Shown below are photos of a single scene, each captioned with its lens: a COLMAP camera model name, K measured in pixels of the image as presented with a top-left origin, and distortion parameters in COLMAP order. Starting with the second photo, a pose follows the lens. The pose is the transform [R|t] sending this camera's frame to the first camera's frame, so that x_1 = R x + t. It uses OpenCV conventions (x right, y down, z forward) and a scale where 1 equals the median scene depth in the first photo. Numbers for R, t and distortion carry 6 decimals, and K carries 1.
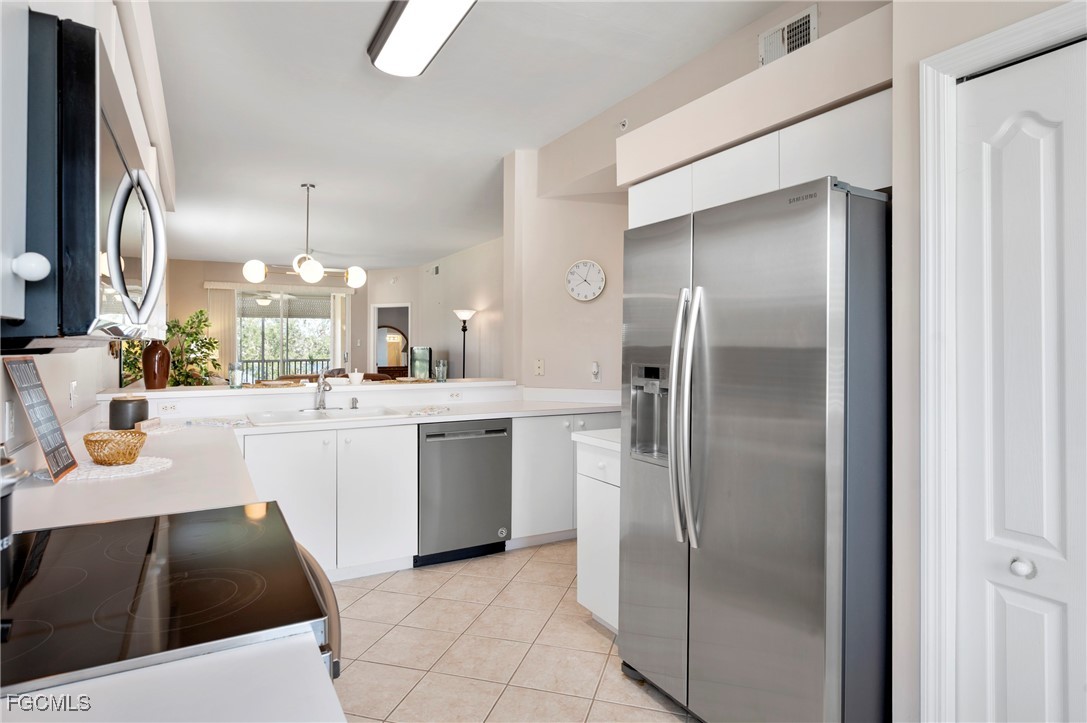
lens RADIAL K [[606.3, 0, 534.2], [0, 606.3, 343.5], [0, 0, 1]] dist [-0.014708, 0.000269]
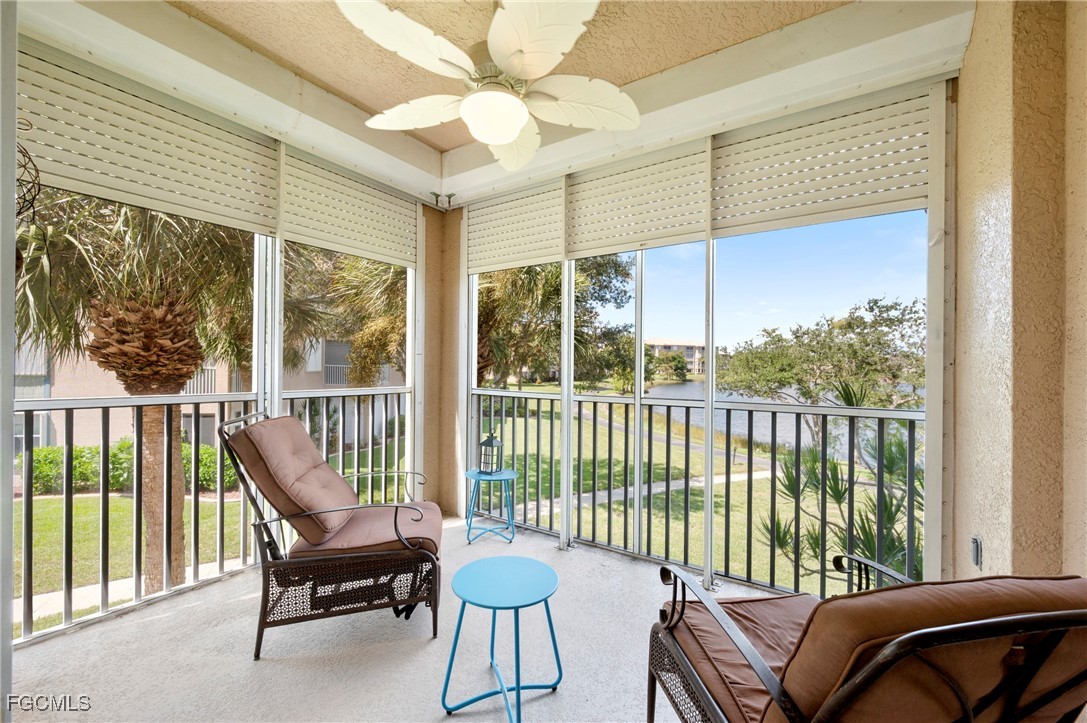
lens RADIAL K [[424.2, 0, 543.7], [0, 424.2, 364.4], [0, 0, 1]] dist [0.000166, 0.000121]
pose [[0.469584, 0.006504, -0.882864, -0.605440], [-0.006222, 0.999972, 0.004057, 0.021762], [0.882866, 0.003588, 0.469612, 1.825578]]
